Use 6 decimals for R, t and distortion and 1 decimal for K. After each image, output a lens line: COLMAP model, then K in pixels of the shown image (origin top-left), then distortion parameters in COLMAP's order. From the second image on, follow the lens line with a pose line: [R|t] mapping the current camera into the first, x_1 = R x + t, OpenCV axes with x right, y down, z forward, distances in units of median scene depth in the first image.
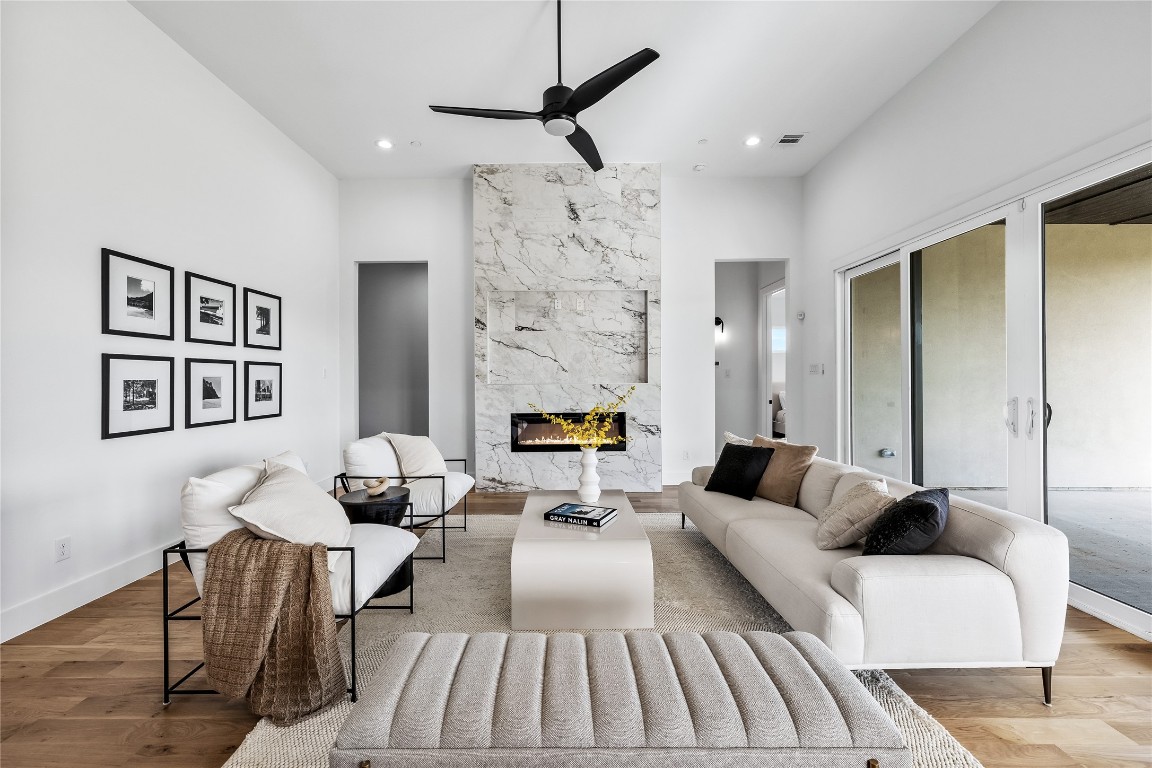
lens RADIAL K [[487.5, 0, 576.4], [0, 487.5, 383.4], [0, 0, 1]] dist [-0.001400, -0.000678]
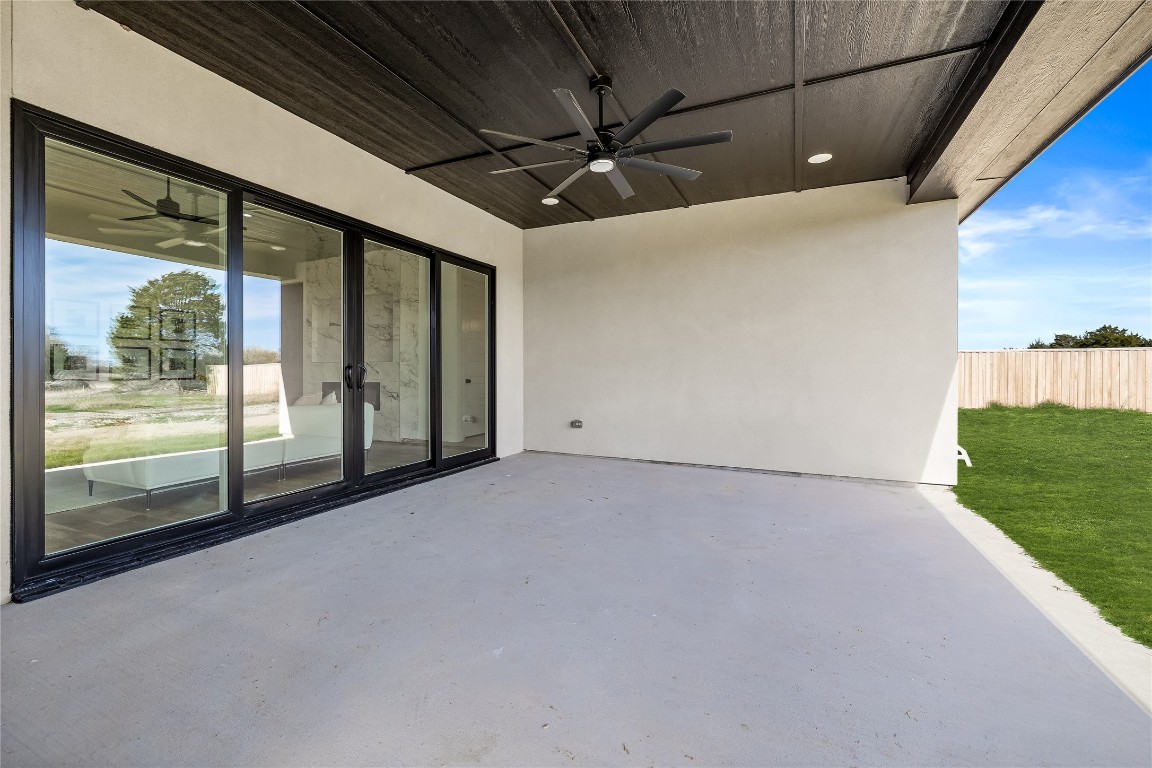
lens RADIAL K [[487.5, 0, 574.7], [0, 487.5, 376.2], [0, 0, 1]] dist [-0.001400, -0.000678]
pose [[0.904468, 0.012262, -0.426364, 1.188590], [-0.007249, 0.999884, 0.013378, 0.018583], [0.426479, -0.009009, 0.904453, -0.015748]]
